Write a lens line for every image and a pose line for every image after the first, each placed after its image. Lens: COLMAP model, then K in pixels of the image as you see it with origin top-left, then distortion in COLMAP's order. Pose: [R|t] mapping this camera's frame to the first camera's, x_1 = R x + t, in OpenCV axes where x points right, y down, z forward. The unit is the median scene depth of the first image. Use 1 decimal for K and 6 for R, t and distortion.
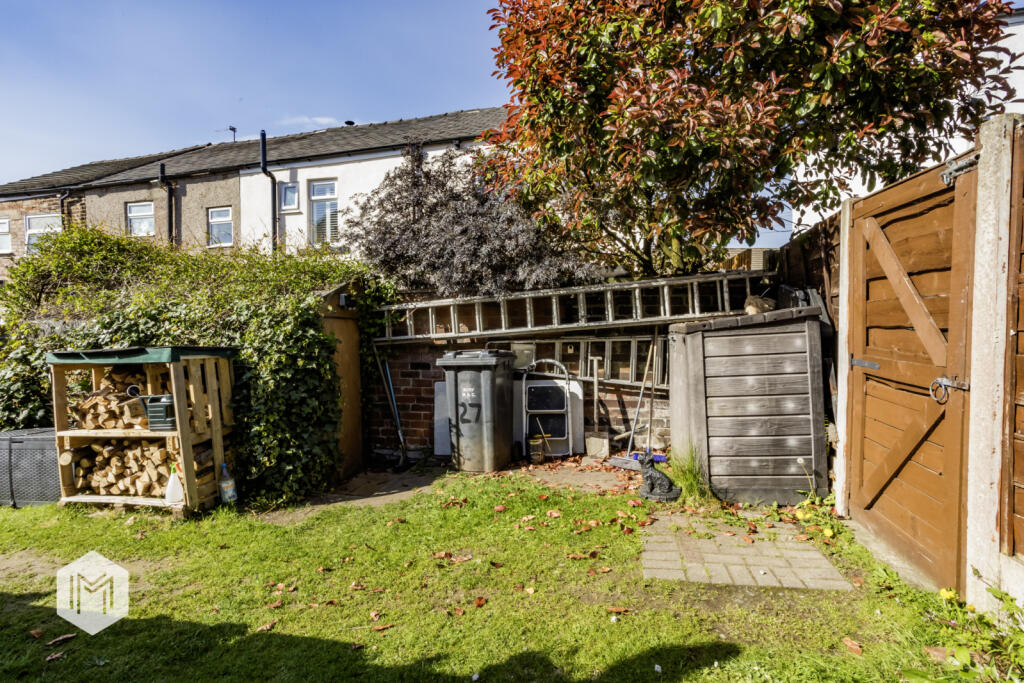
lens RADIAL K [[491.2, 0, 508.2], [0, 491.2, 342.8], [0, 0, 1]] dist [-0.023848, 0.009075]
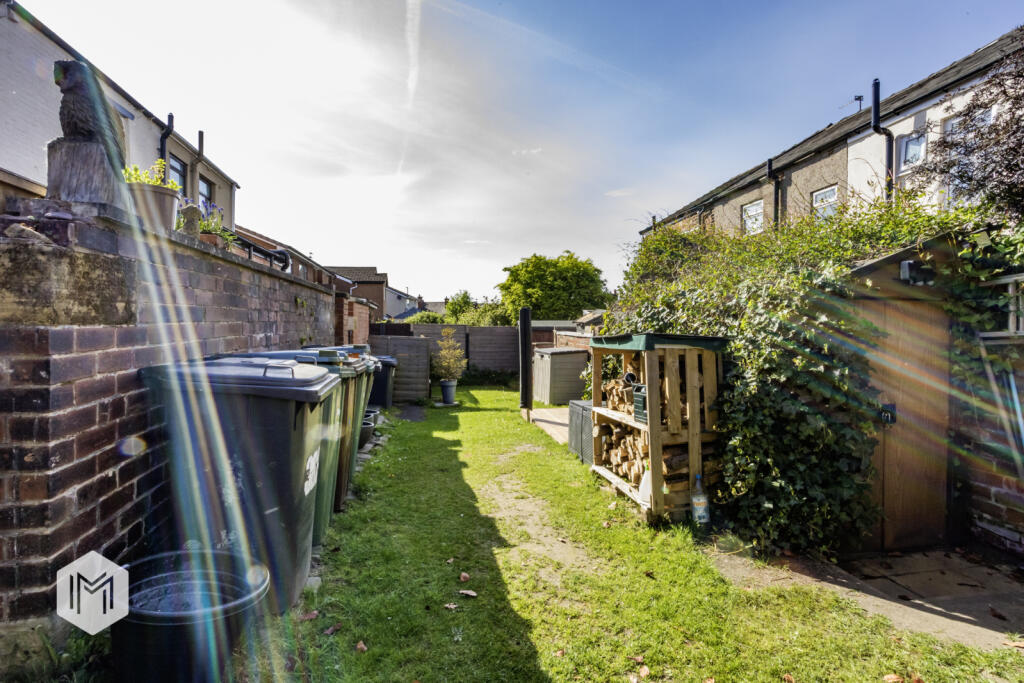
lens RADIAL K [[491.2, 0, 509.3], [0, 491.2, 338.2], [0, 0, 1]] dist [-0.023848, 0.009075]
pose [[0.382236, 0.026684, -0.923679, 0.061739], [-0.032196, 0.999361, 0.015547, 0.008941], [0.923504, 0.023796, 0.382851, 0.347770]]
